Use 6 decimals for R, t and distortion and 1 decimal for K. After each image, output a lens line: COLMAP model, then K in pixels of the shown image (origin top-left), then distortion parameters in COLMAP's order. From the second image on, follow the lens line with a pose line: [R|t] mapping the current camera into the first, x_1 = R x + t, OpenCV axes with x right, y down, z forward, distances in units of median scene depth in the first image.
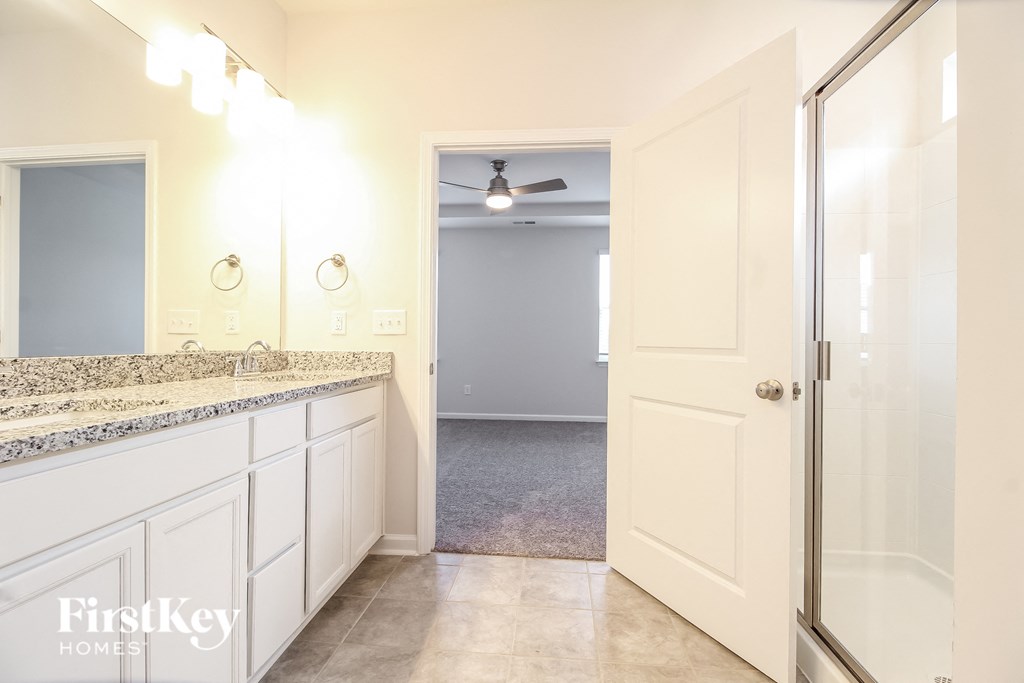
lens RADIAL K [[470.8, 0, 512.8], [0, 470.8, 341.6], [0, 0, 1]] dist [-0.001158, 0.000582]
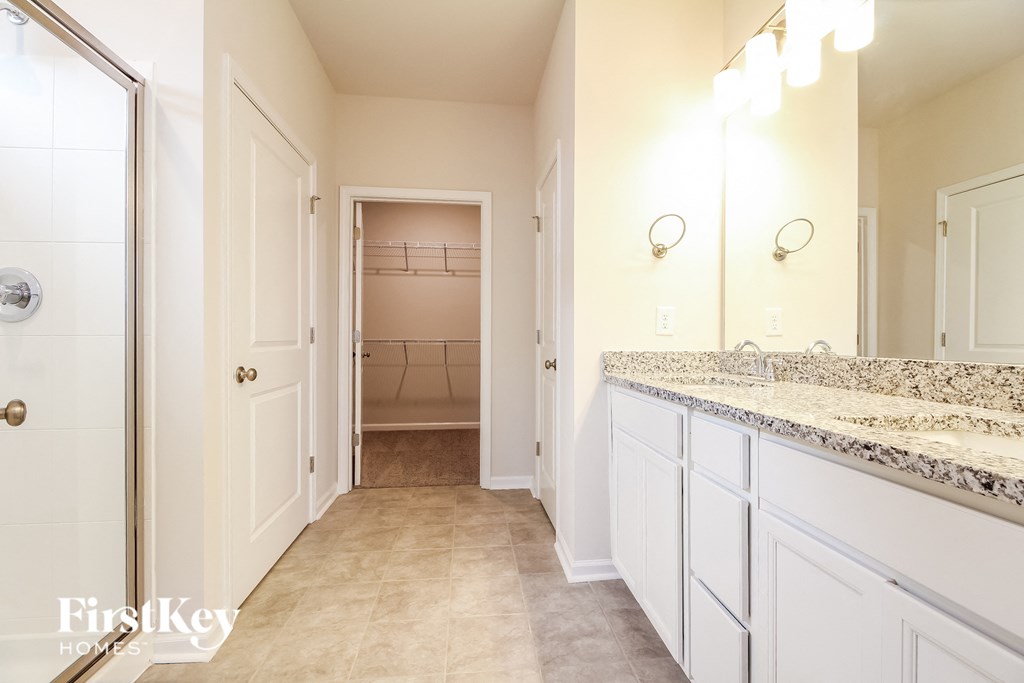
lens RADIAL K [[470.8, 0, 511.5], [0, 470.8, 339.4], [0, 0, 1]] dist [-0.001158, 0.000582]
pose [[-0.978945, -0.012096, -0.203763, 0.027127], [-0.012482, 0.999922, 0.000608, 0.001811], [0.203740, 0.003139, -0.979020, 1.727451]]
